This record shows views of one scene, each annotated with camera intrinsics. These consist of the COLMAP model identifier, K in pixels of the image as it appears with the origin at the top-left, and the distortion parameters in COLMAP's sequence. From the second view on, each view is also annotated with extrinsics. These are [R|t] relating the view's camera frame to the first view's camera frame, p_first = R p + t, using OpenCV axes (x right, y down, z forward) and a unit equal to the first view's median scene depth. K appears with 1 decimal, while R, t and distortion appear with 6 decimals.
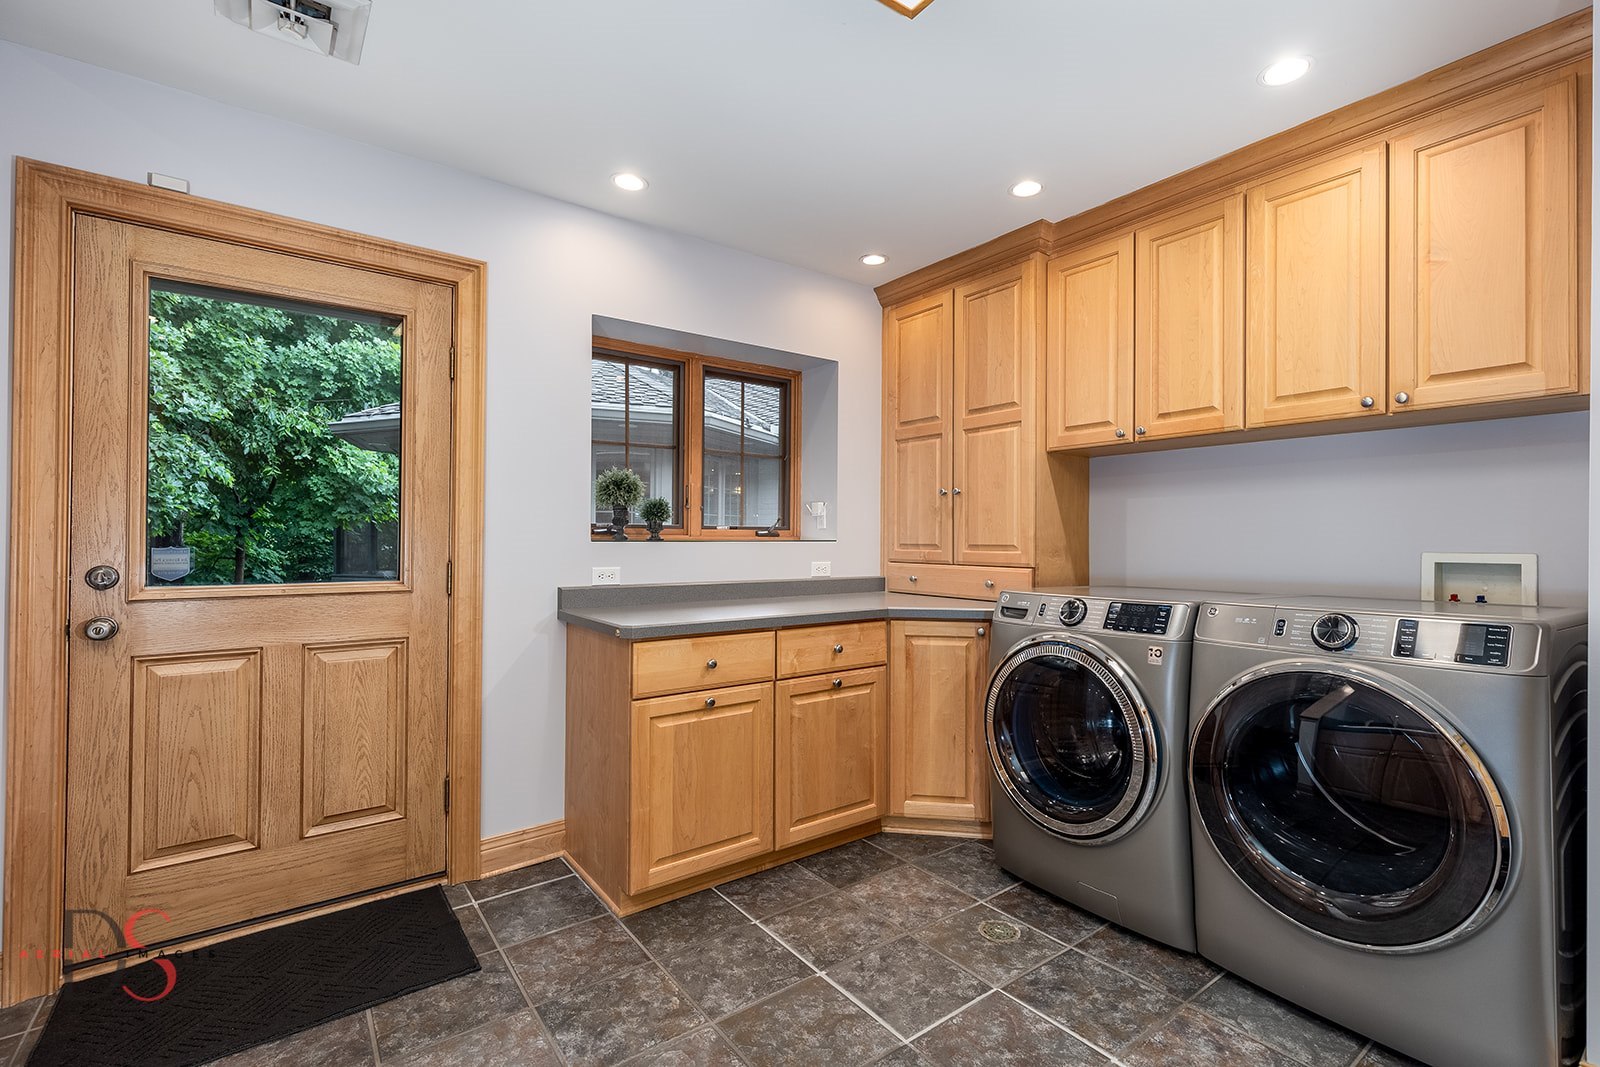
lens RADIAL K [[720.2, 0, 802.4], [0, 720.2, 533.8], [0, 0, 1]] dist [0.010585, -0.001855]
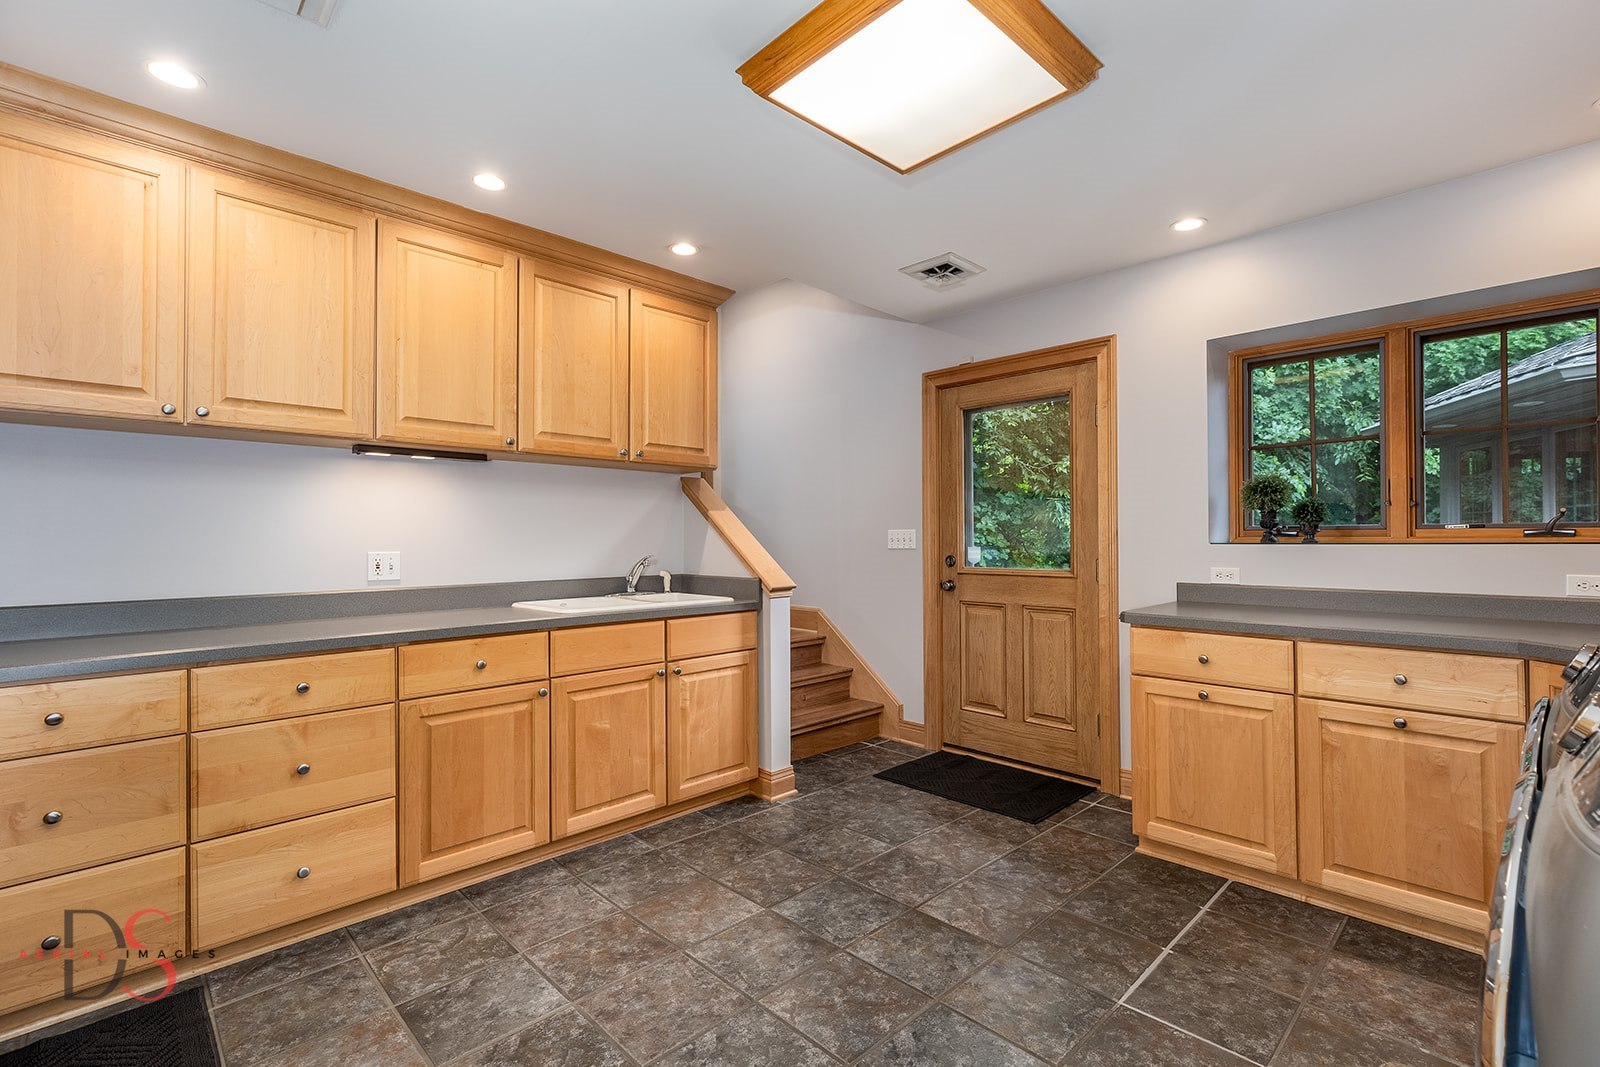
lens RADIAL K [[720.2, 0, 837.5], [0, 720.2, 536.1], [0, 0, 1]] dist [0.010585, -0.001855]
pose [[0.156331, -0.010636, -0.987647, 0.844390], [0.010617, 0.999902, -0.009087, 0.003013], [0.987648, -0.009065, 0.156429, 0.300842]]
